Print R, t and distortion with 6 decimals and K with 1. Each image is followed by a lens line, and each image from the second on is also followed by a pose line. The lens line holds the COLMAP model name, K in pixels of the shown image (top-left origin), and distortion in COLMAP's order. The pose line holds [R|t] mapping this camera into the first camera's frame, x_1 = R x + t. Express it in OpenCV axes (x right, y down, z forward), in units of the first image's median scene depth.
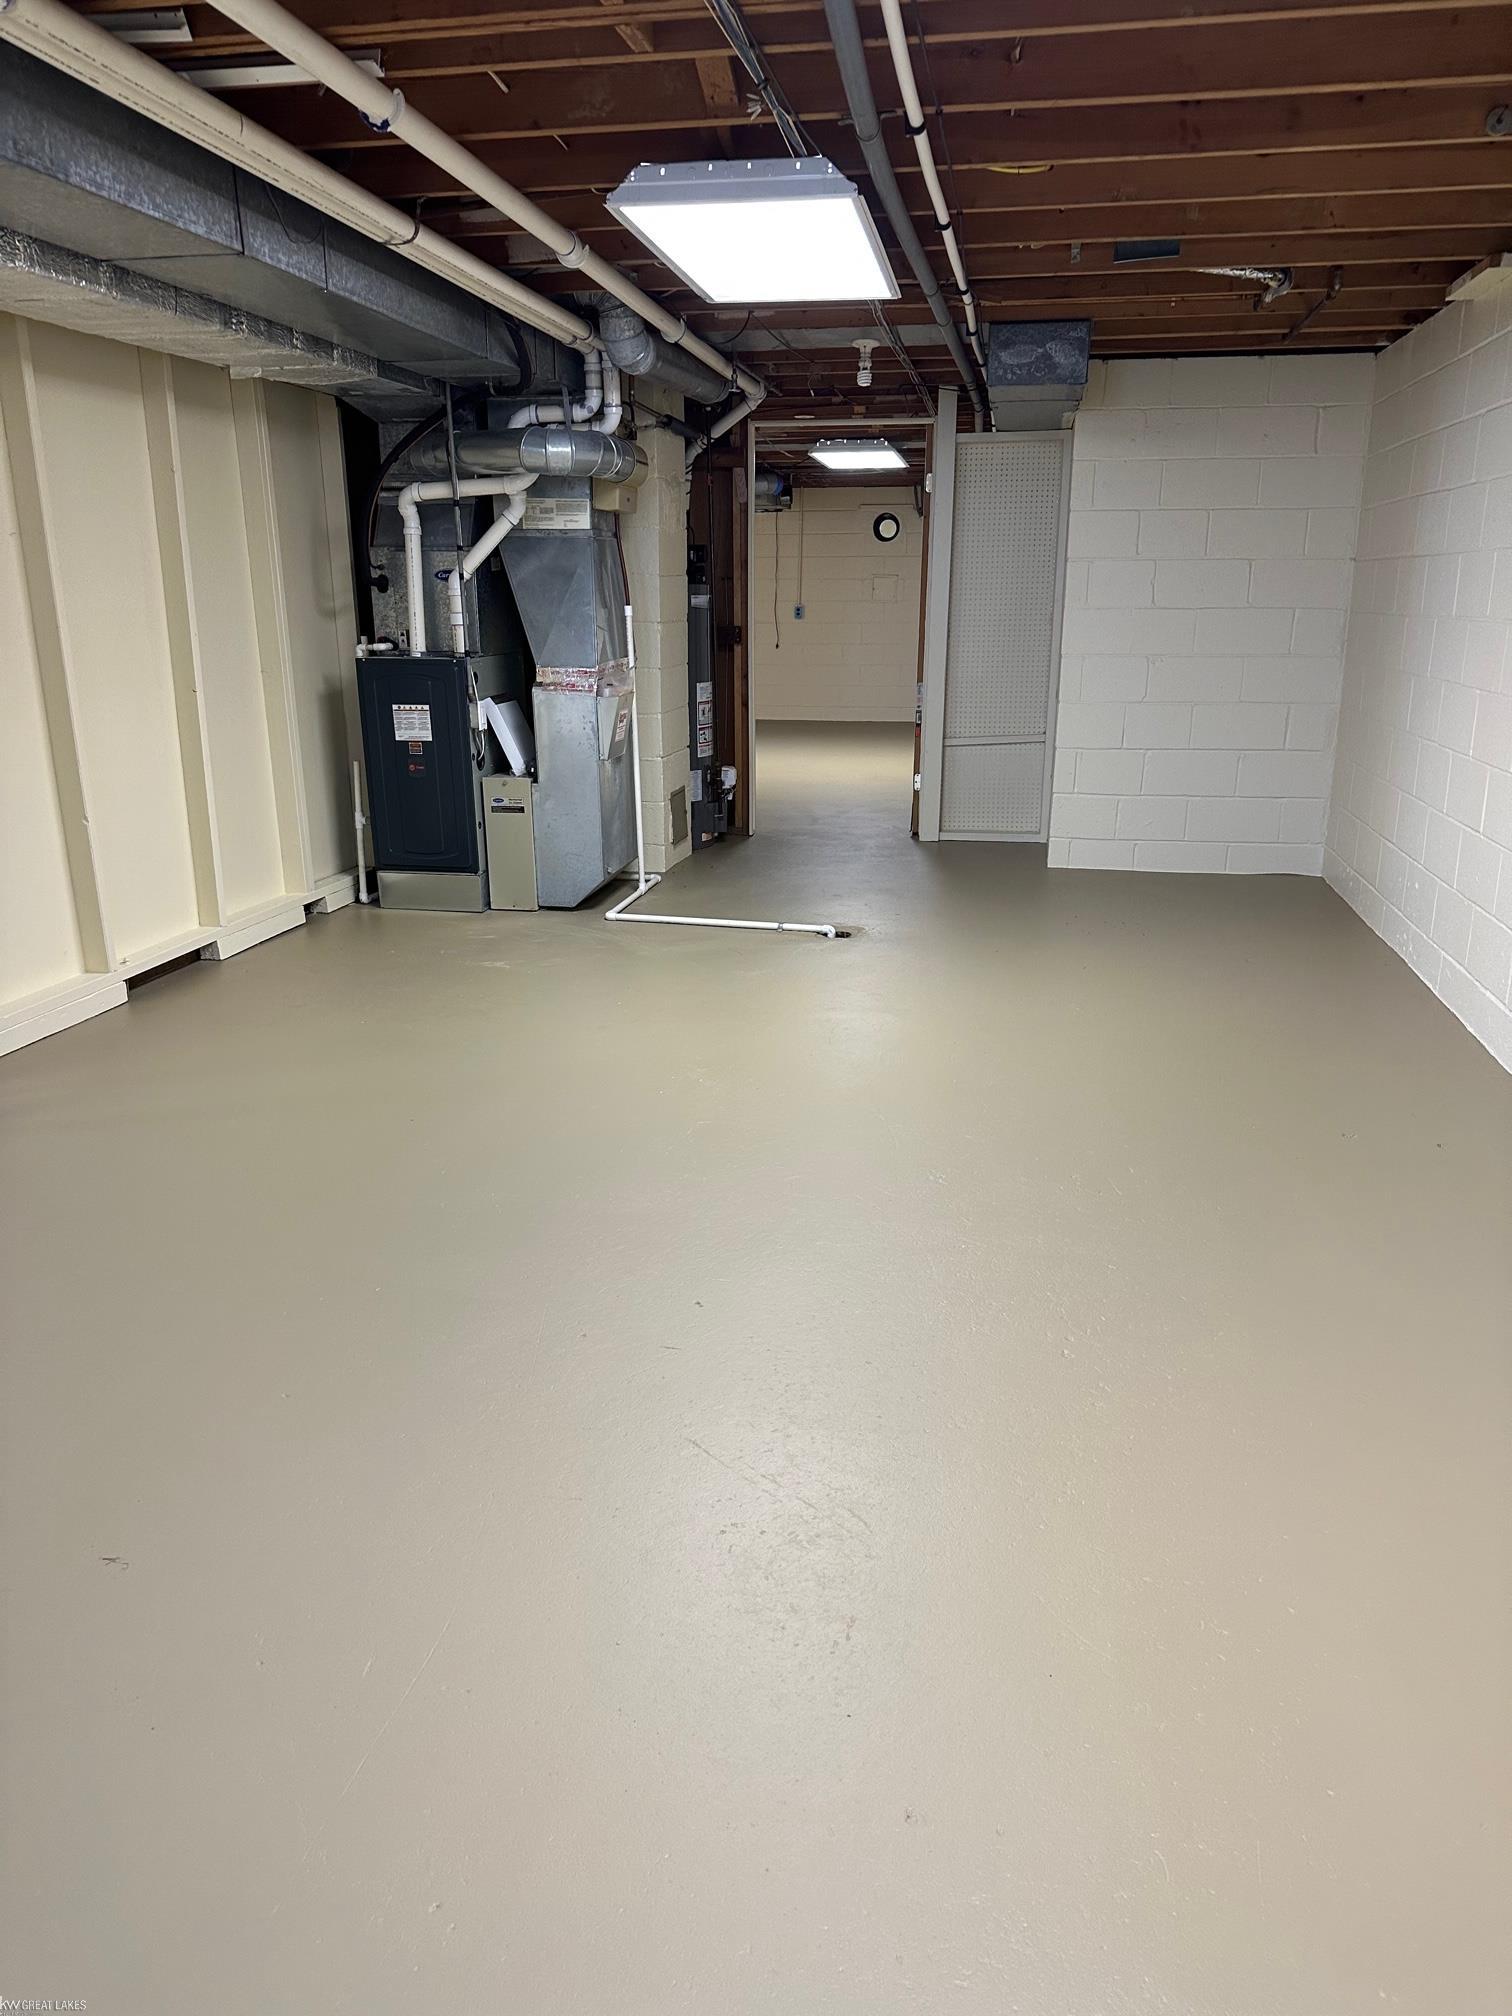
lens RADIAL K [[1378.1, 0, 756.0], [0, 1378.1, 1008.0], [0, 0, 1]] dist [0.096532, -0.110507]
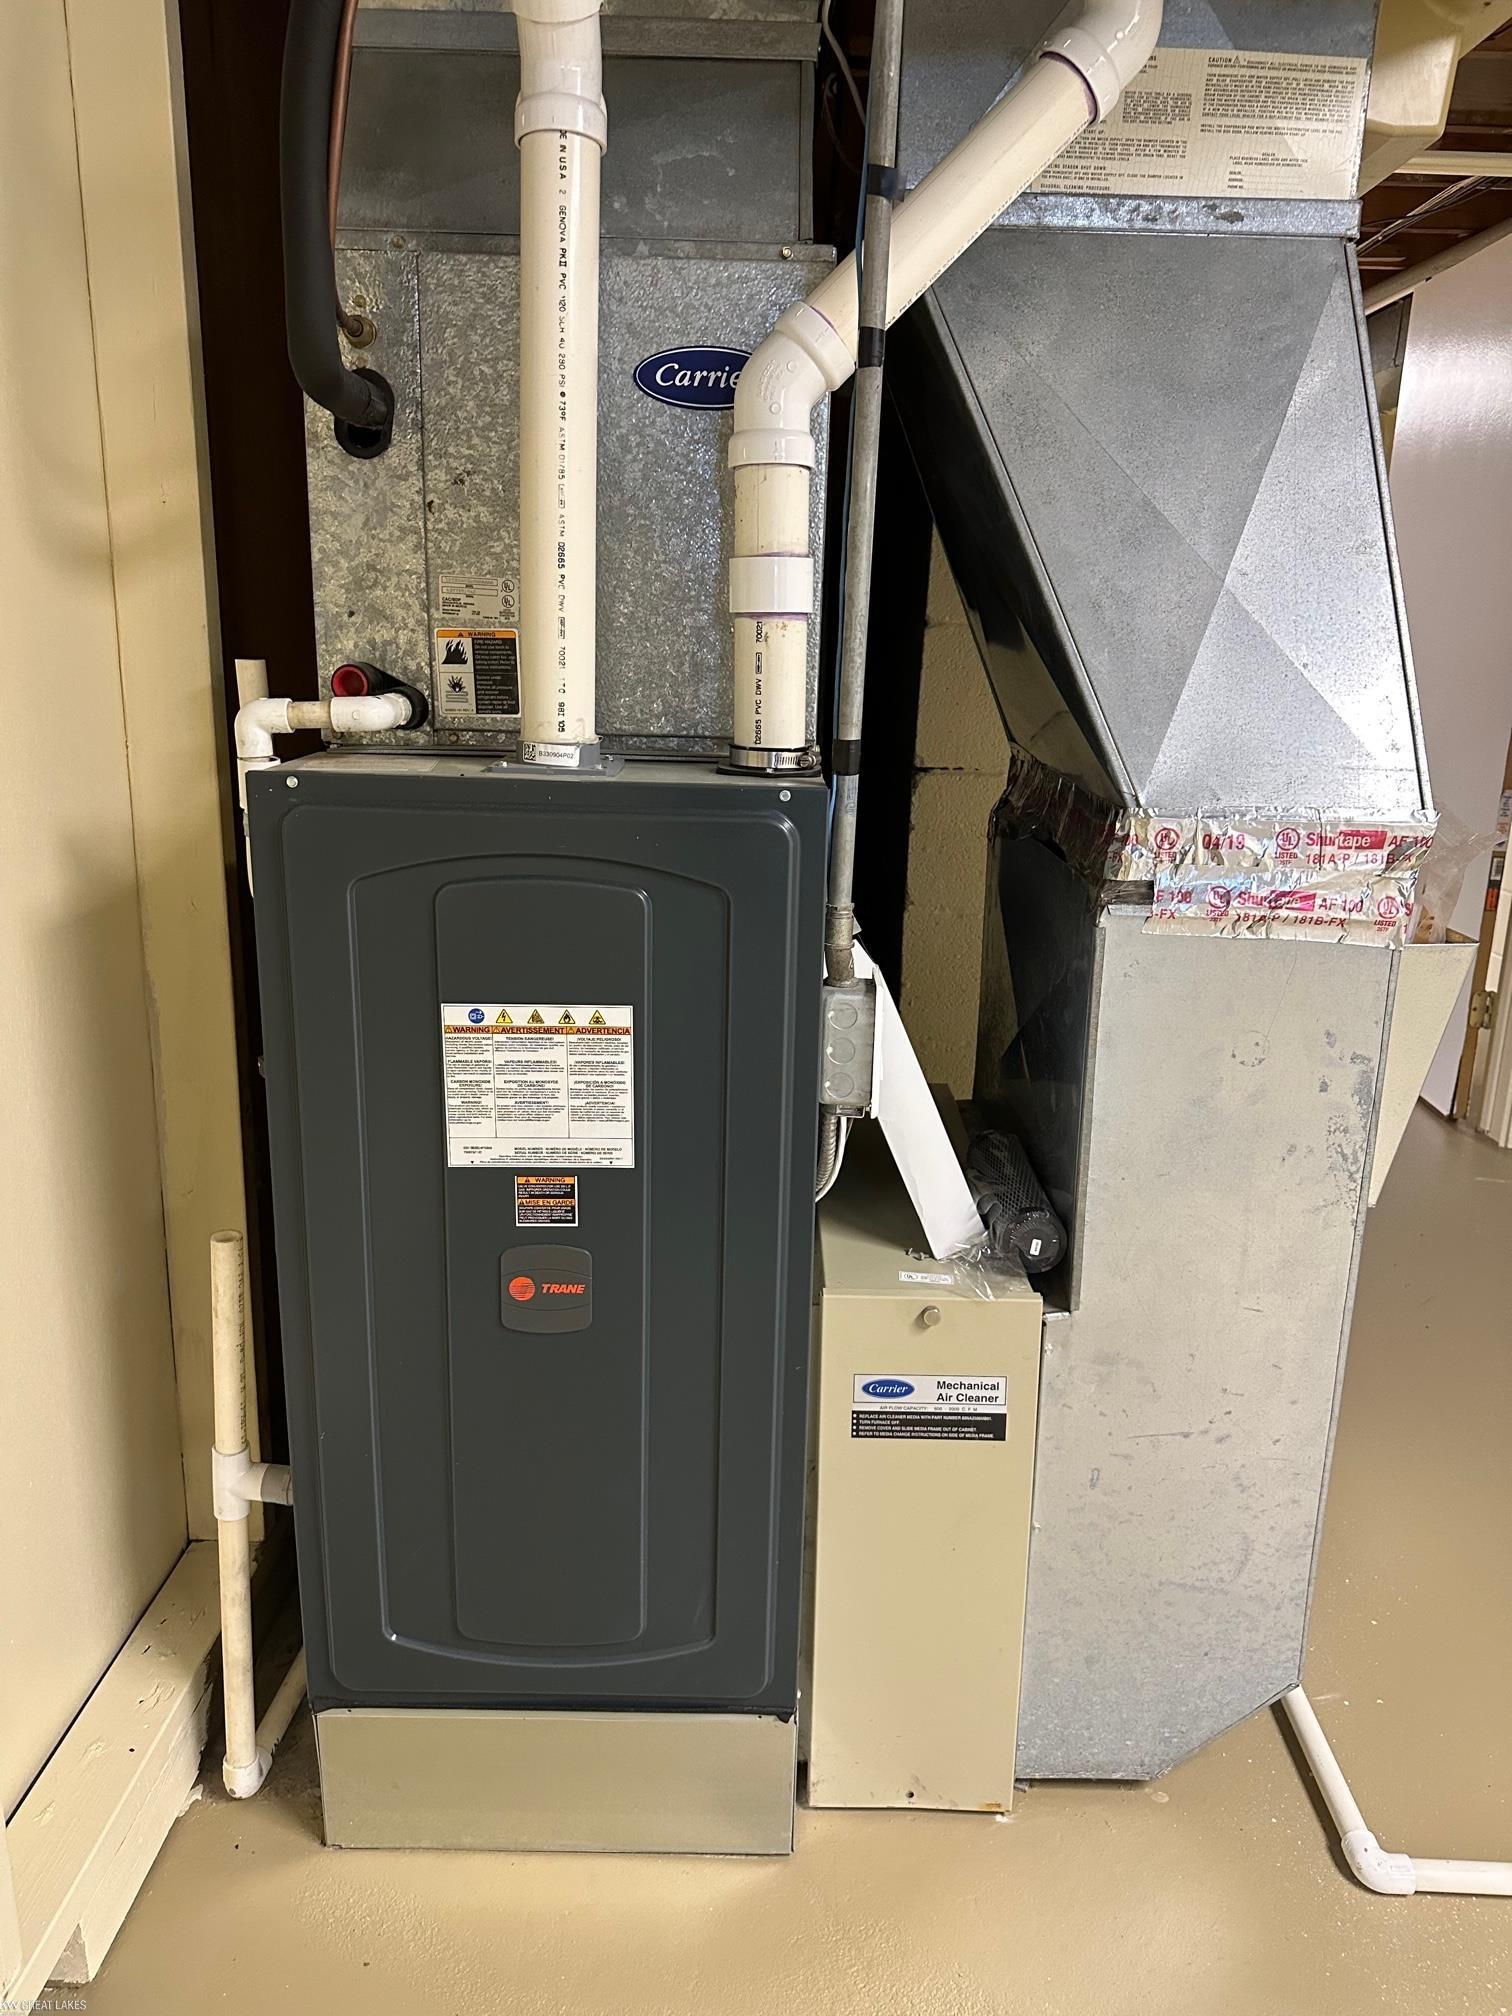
lens RADIAL K [[1378.1, 0, 756.0], [0, 1378.1, 1008.0], [0, 0, 1]] dist [0.096532, -0.110507]
pose [[0.984151, -0.017918, 0.176424, -0.248366], [0.023930, 0.999201, -0.032005, -0.206795], [-0.175710, 0.035720, 0.983794, 0.785602]]
